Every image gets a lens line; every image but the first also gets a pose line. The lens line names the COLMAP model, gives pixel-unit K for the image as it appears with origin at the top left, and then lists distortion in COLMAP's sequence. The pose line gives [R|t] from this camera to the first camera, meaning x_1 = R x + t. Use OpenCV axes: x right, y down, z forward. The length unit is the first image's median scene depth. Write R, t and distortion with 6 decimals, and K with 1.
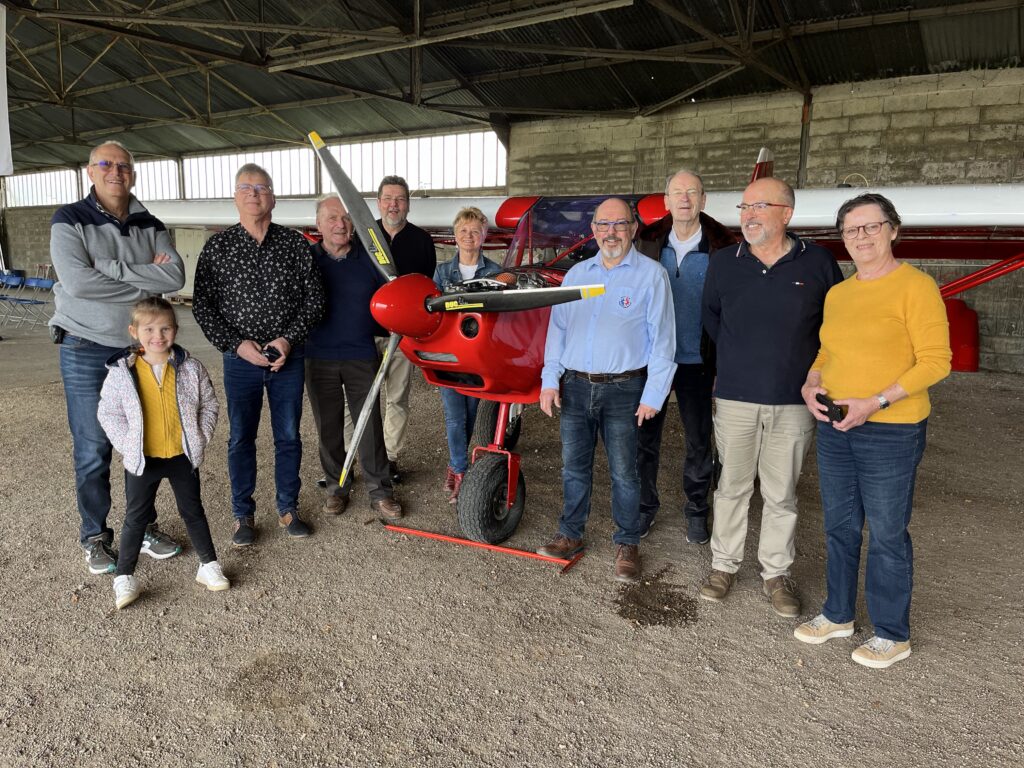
lens RADIAL K [[777.0, 0, 510.1], [0, 777.0, 385.0], [0, 0, 1]] dist [0.016150, -0.024016]
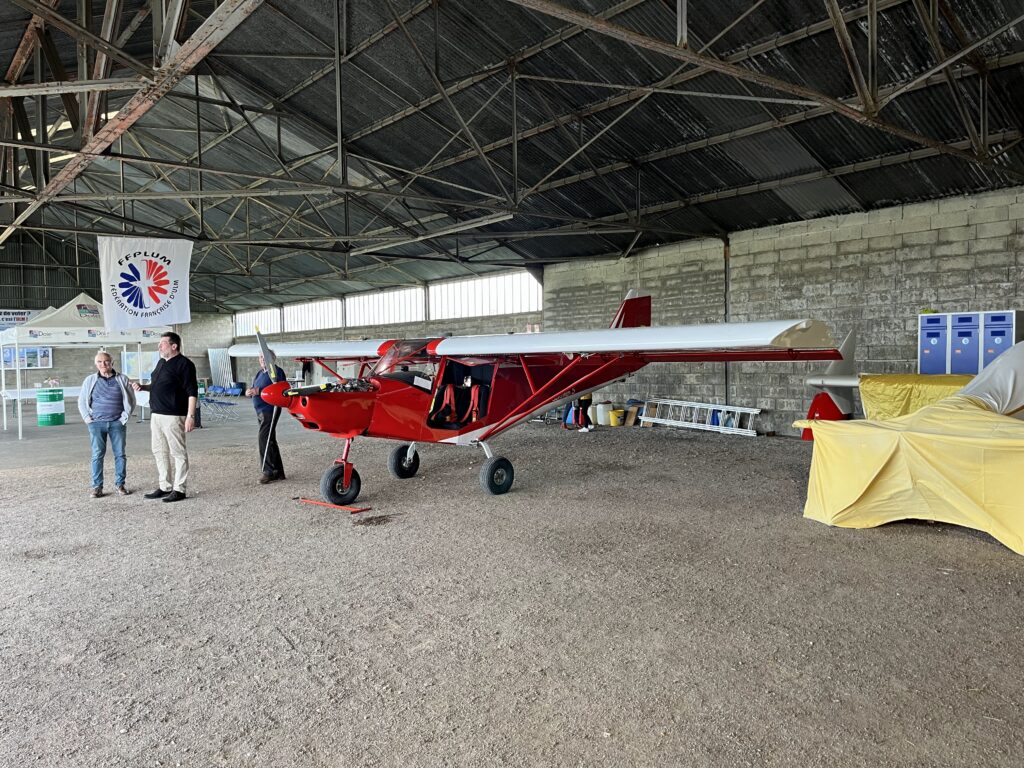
lens RADIAL K [[777.0, 0, 512.9], [0, 777.0, 381.4], [0, 0, 1]] dist [0.016150, -0.024016]
pose [[0.962162, -0.012846, -0.272173, 0.381925], [-0.027429, 0.989248, -0.143653, 0.072801], [0.271092, 0.145683, 0.951465, -0.334774]]
